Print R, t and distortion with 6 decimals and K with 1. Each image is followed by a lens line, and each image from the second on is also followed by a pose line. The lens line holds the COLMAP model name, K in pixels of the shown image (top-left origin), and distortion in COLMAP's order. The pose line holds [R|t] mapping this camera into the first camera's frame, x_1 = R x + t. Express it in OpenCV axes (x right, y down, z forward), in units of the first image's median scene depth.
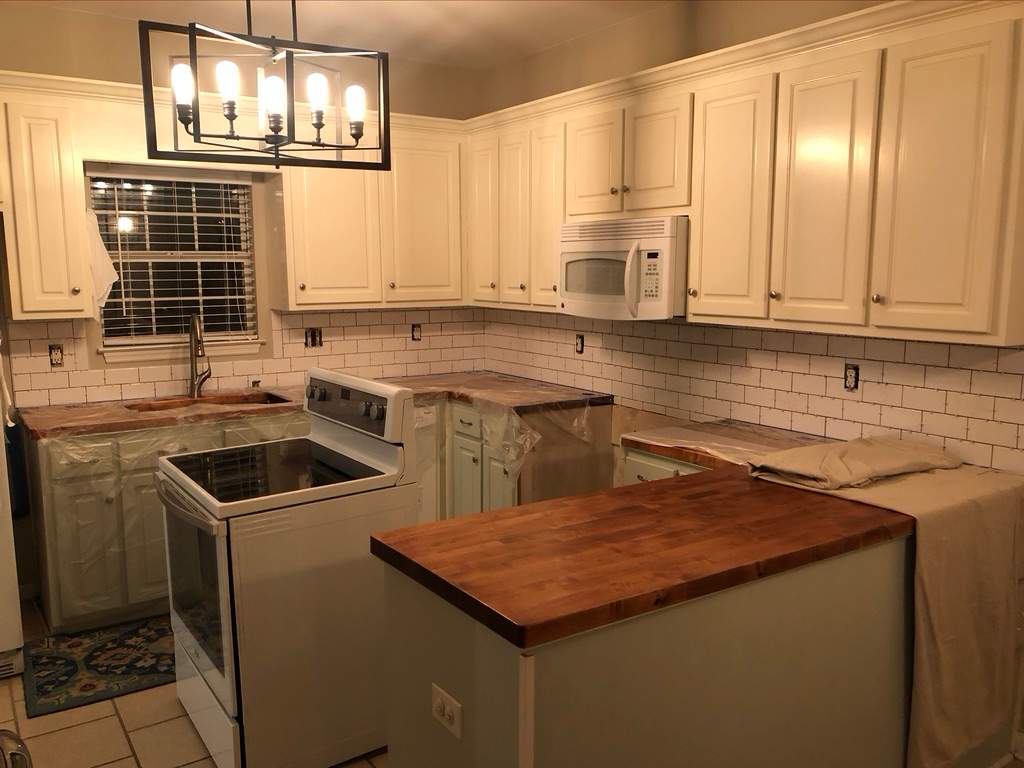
lens RADIAL K [[851.4, 0, 512.0], [0, 851.4, 384.0], [0, 0, 1]] dist [-0.000835, 0.001066]
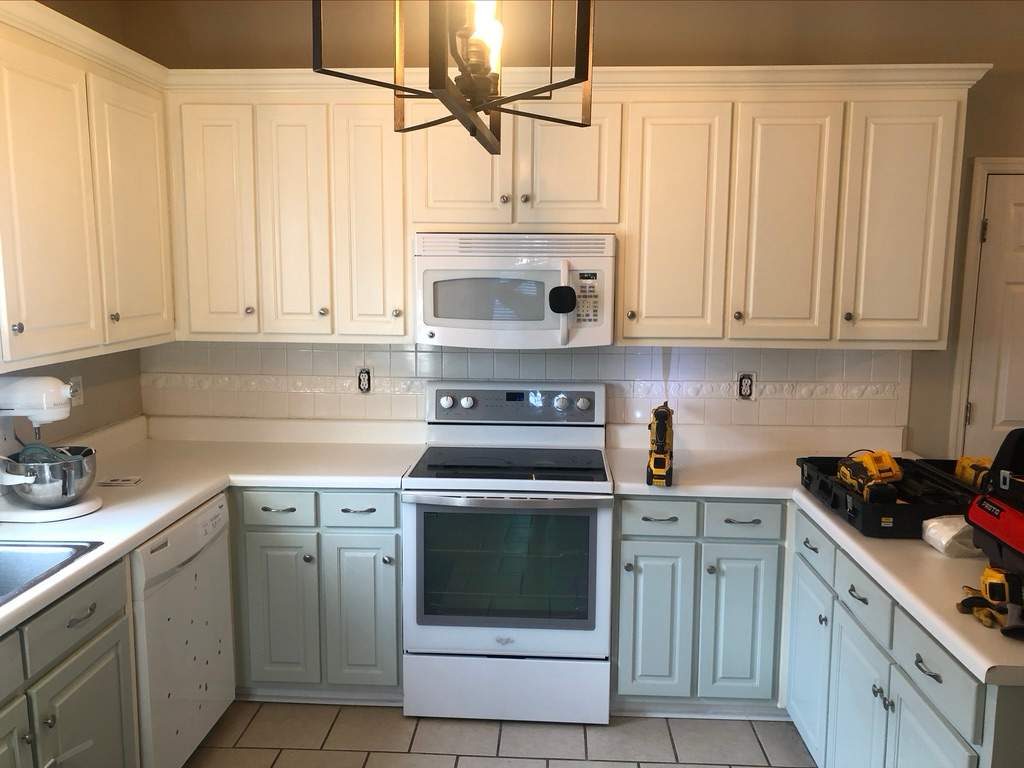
lens RADIAL K [[707.1, 0, 513.5], [0, 707.1, 363.8], [0, 0, 1]] dist [0.035048, -0.000293]
pose [[0.598996, -0.090490, 0.795623, -0.488074], [0.103277, 0.994026, 0.035302, -0.092724], [-0.794064, 0.061024, 0.604763, 0.613085]]
